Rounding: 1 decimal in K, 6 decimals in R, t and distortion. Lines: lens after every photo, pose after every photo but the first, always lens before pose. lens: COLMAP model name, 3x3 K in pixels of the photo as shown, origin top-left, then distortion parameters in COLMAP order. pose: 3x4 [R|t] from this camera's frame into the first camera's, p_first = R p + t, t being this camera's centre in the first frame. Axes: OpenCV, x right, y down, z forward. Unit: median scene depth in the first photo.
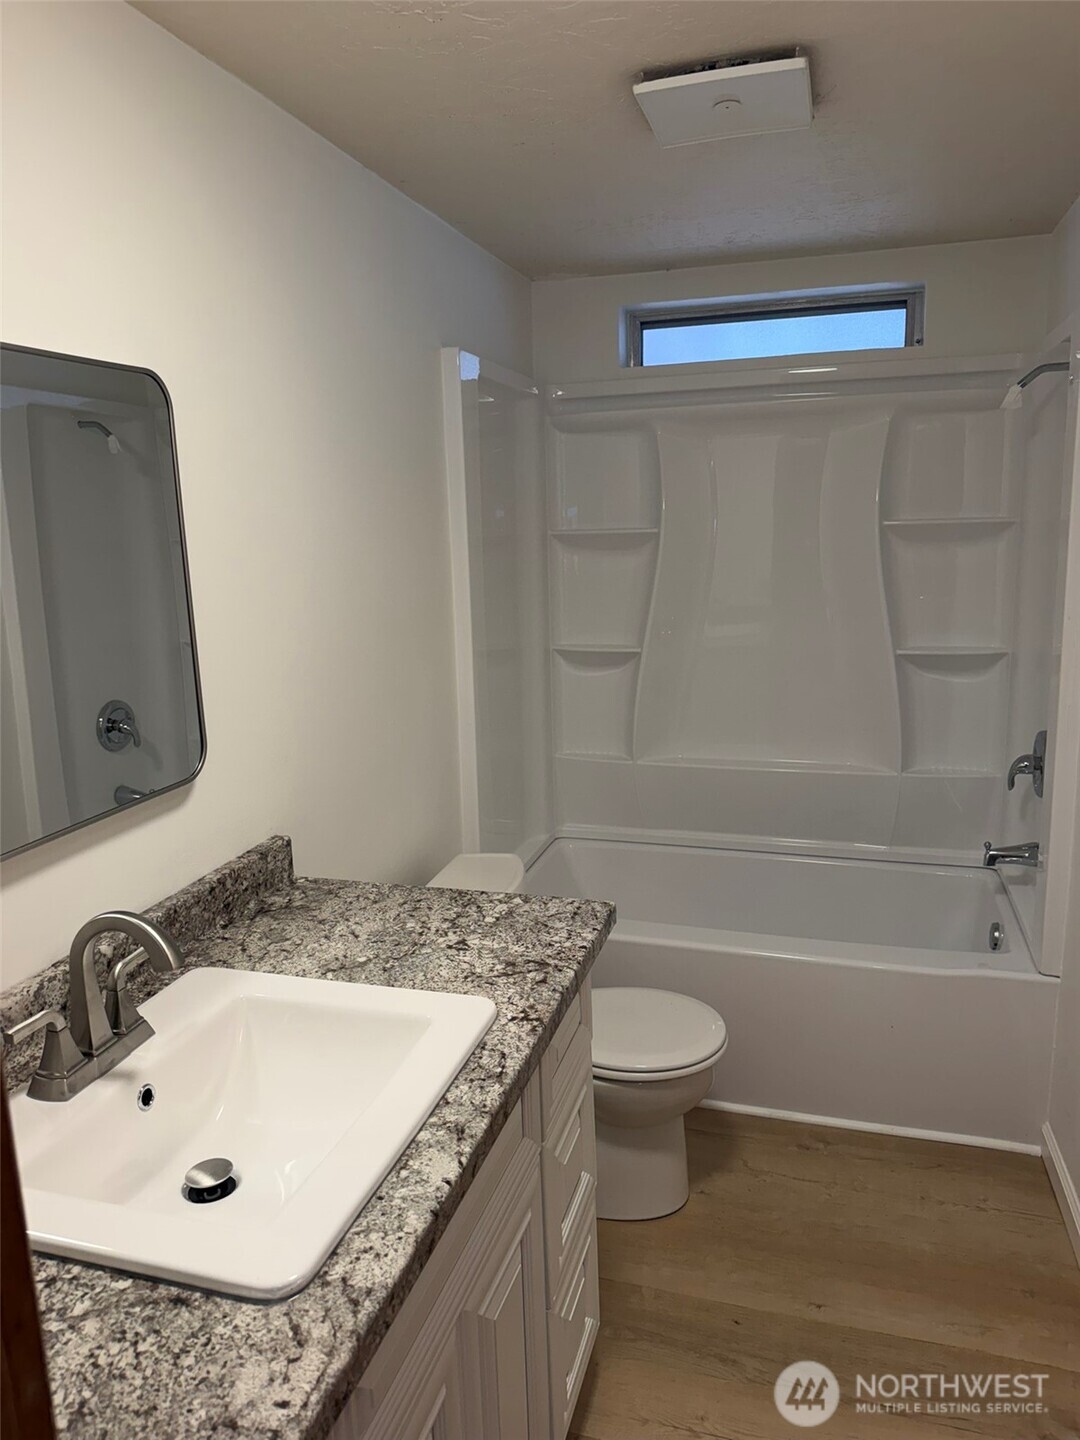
lens RADIAL K [[1007.8, 0, 538.7], [0, 1007.8, 719.1], [0, 0, 1]] dist [0.072286, -0.096780]
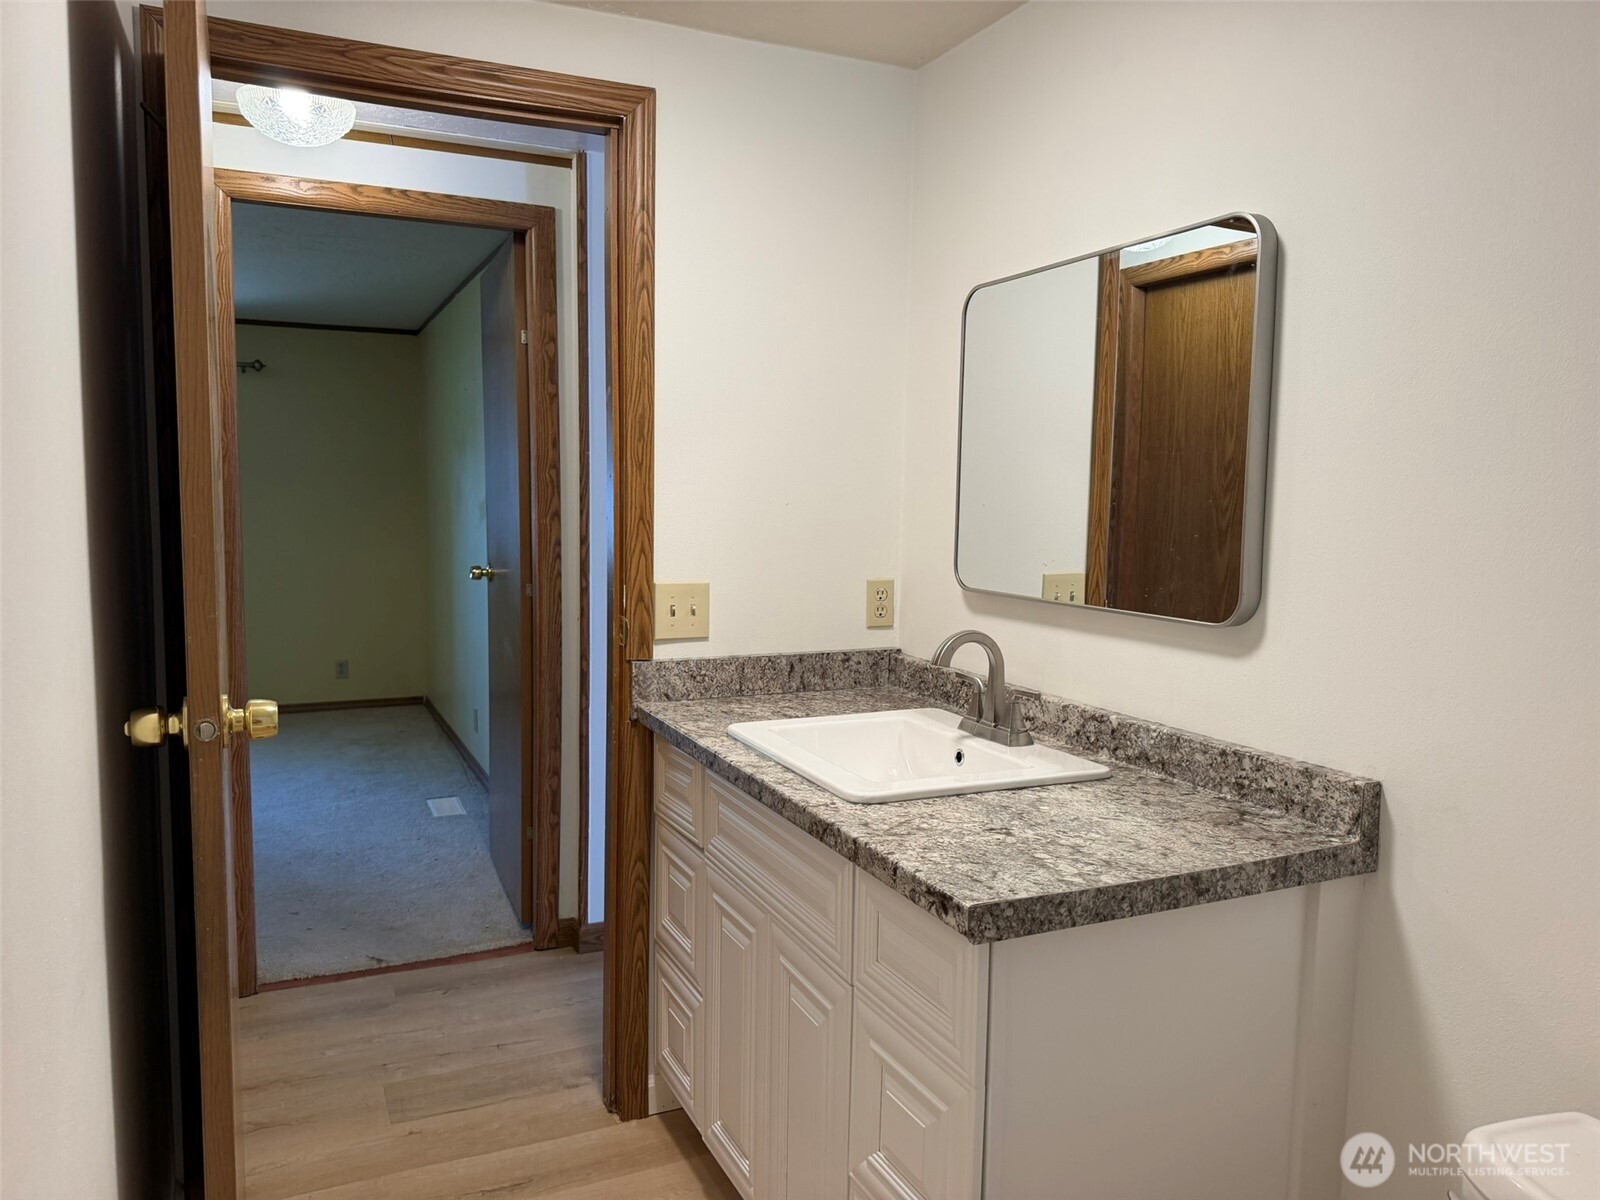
lens RADIAL K [[1119.8, 0, 802.2], [0, 1119.8, 593.2], [0, 0, 1]] dist [0.072286, -0.096780]
pose [[-0.748367, 0.076142, -0.658900, 0.598614], [-0.124178, 0.959741, 0.251946, -0.174369], [0.651557, 0.270369, -0.708784, 1.348756]]
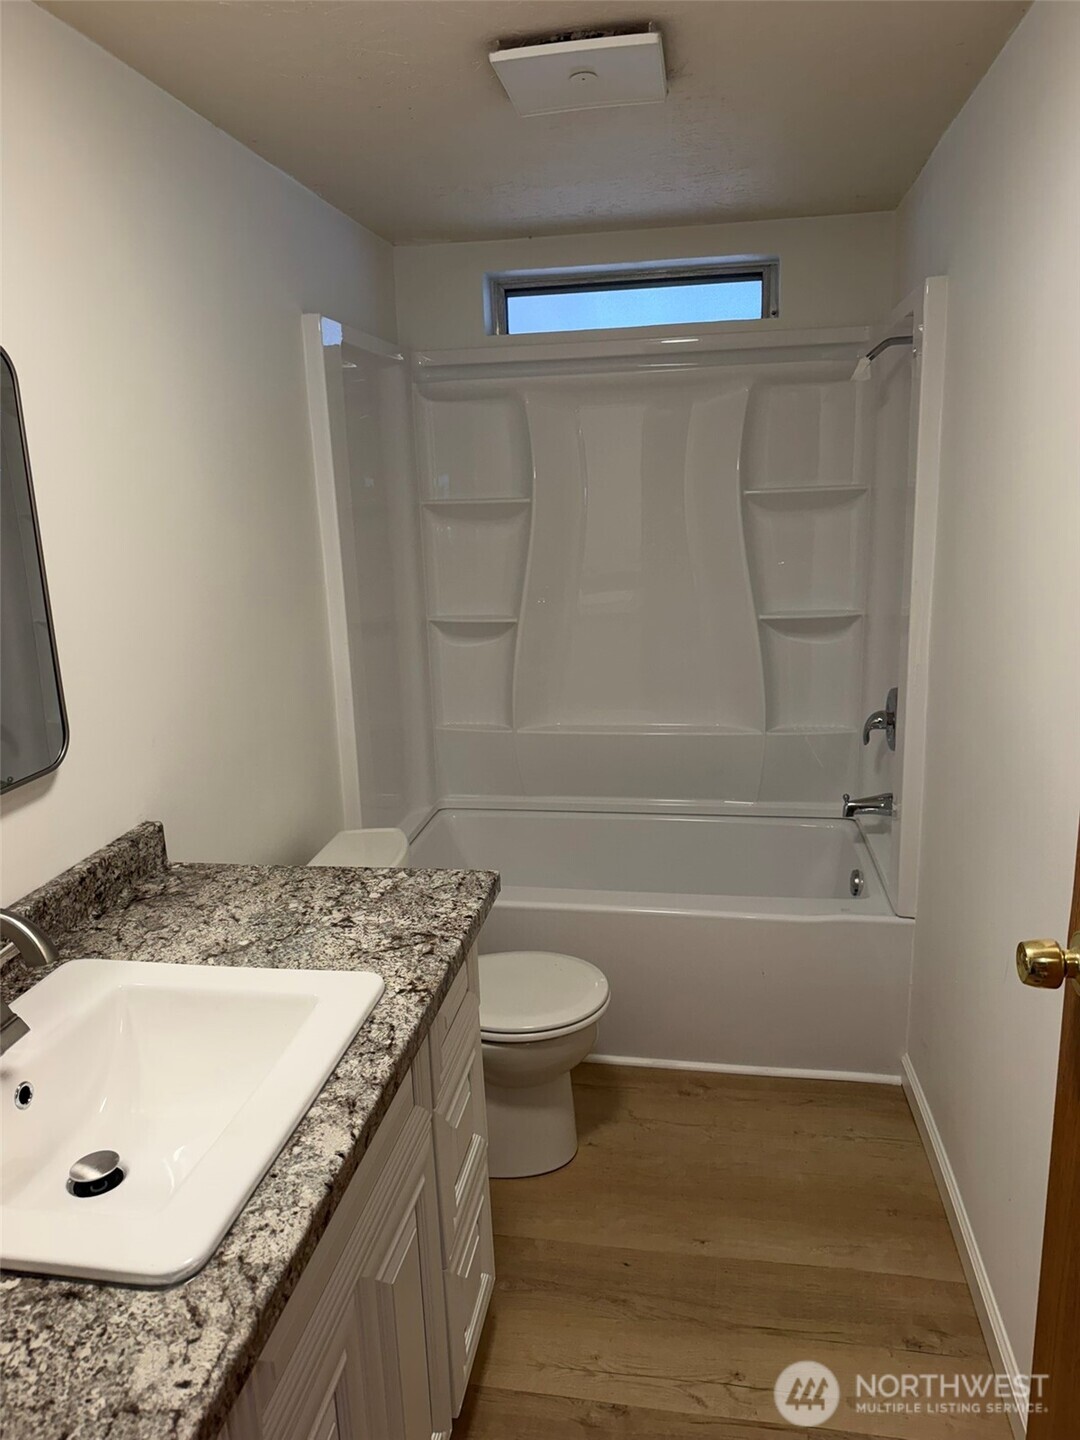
lens RADIAL K [[1007.8, 0, 540.2], [0, 1007.8, 720.9], [0, 0, 1]] dist [0.072286, -0.096780]
pose [[0.992115, -0.034220, 0.120568, -0.000233], [0.030308, 0.998958, 0.034132, -0.003277], [-0.121610, -0.030208, 0.992118, -0.010092]]
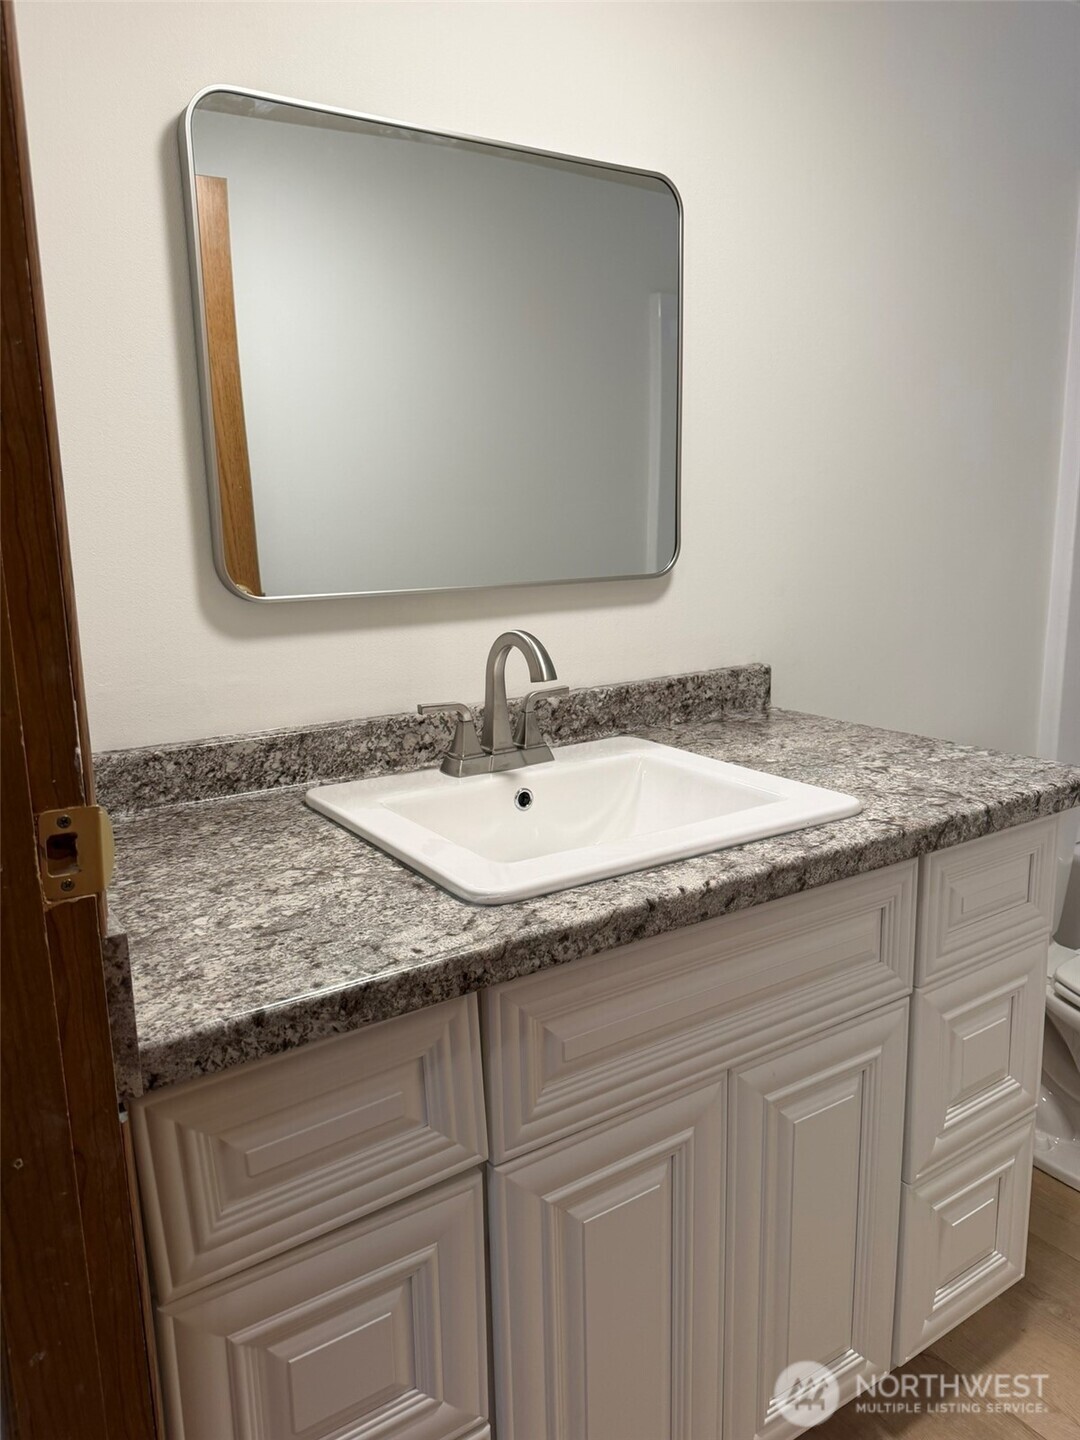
lens RADIAL K [[1007.8, 0, 537.9], [0, 1007.8, 716.2], [0, 0, 1]] dist [0.072286, -0.096780]
pose [[0.766298, 0.138916, -0.627287, 0.224054], [-0.127712, 0.989797, 0.063183, 0.140456], [0.629664, 0.031695, 0.776221, 0.087691]]
